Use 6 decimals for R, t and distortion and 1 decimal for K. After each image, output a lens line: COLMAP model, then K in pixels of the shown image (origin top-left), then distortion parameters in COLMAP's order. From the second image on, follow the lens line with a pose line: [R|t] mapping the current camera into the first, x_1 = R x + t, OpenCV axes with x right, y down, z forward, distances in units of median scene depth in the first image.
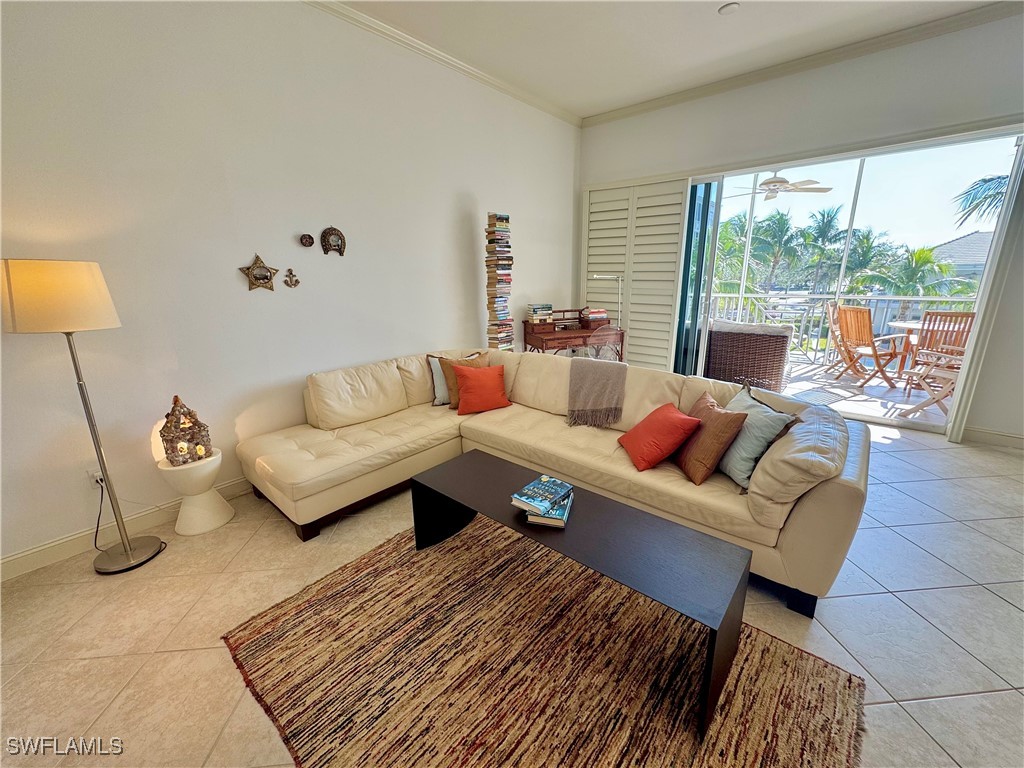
lens RADIAL K [[409.2, 0, 516.8], [0, 409.2, 385.5], [0, 0, 1]] dist [-0.001349, -0.000118]
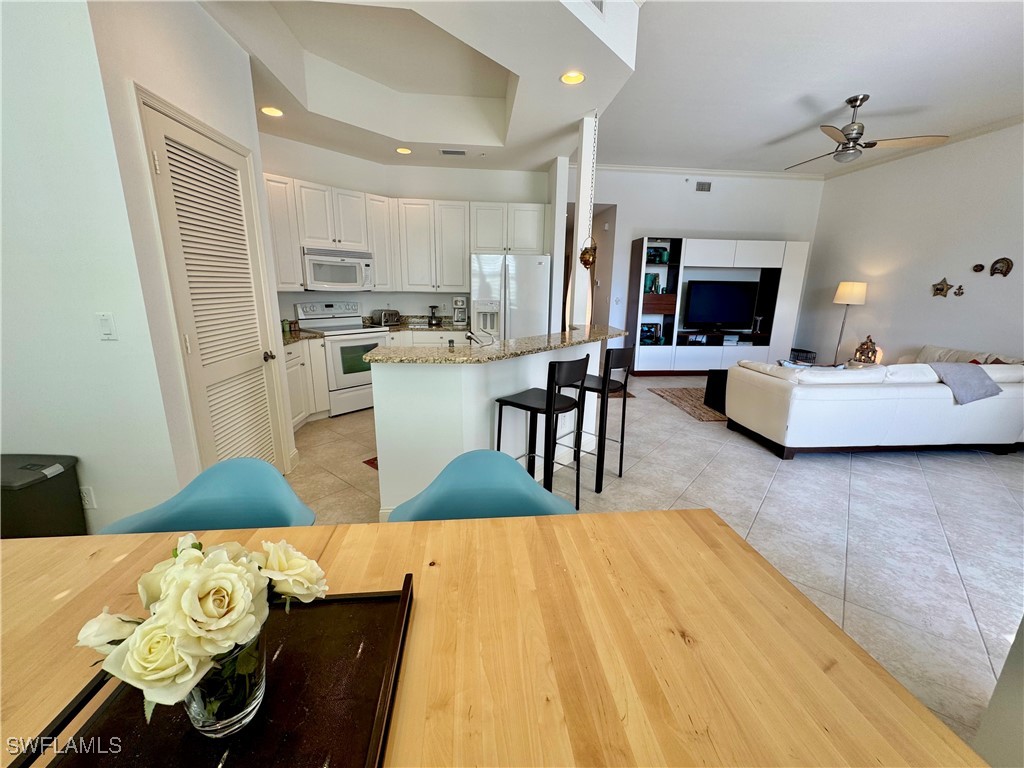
lens RADIAL K [[409.2, 0, 513.0], [0, 409.2, 385.5], [0, 0, 1]] dist [-0.001349, -0.000118]
pose [[-0.698176, 0.174128, -0.694427, 2.136508], [-0.197543, 0.885460, 0.420639, -0.279601], [0.688133, 0.430860, -0.583809, 0.944941]]
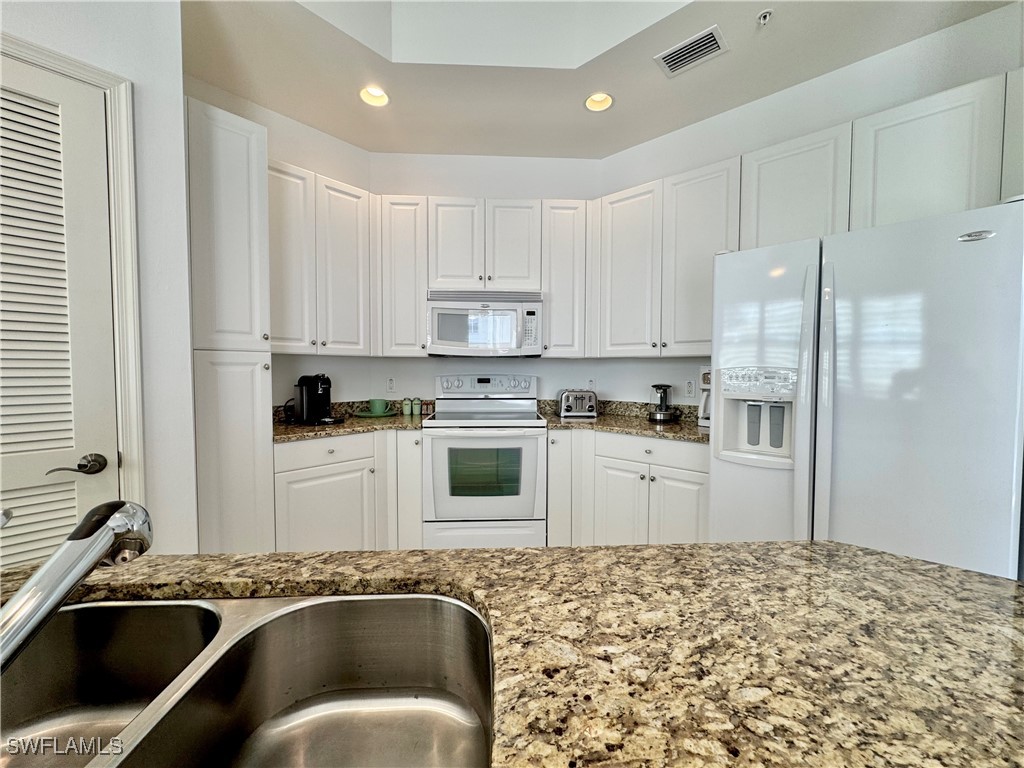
lens RADIAL K [[409.2, 0, 513.3], [0, 409.2, 385.9], [0, 0, 1]] dist [-0.001349, -0.000118]
pose [[-0.999485, 0.011536, 0.029948, 1.296309], [0.020183, 0.951462, 0.307103, -0.022327], [-0.024951, 0.307549, -0.951205, 0.316569]]
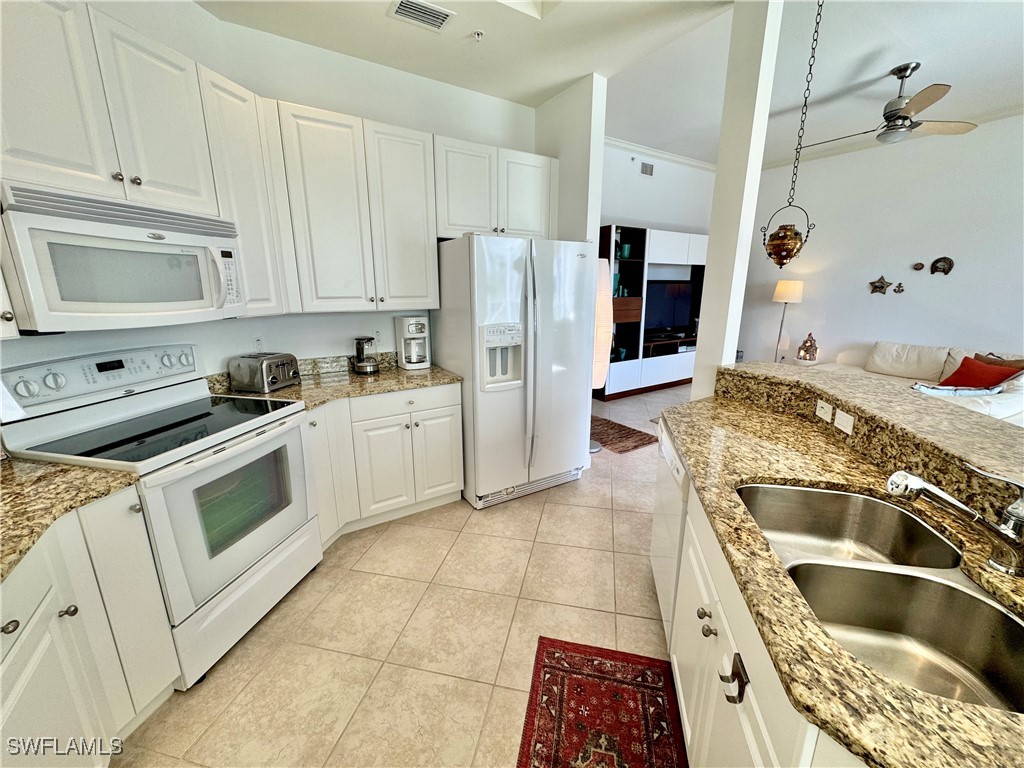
lens RADIAL K [[409.2, 0, 513.3], [0, 409.2, 385.8], [0, 0, 1]] dist [-0.001349, -0.000118]
pose [[-0.293053, 0.244501, -0.924305, 1.818598], [-0.253748, 0.912190, 0.321747, -0.021179], [0.921809, 0.328830, -0.205278, -0.052783]]
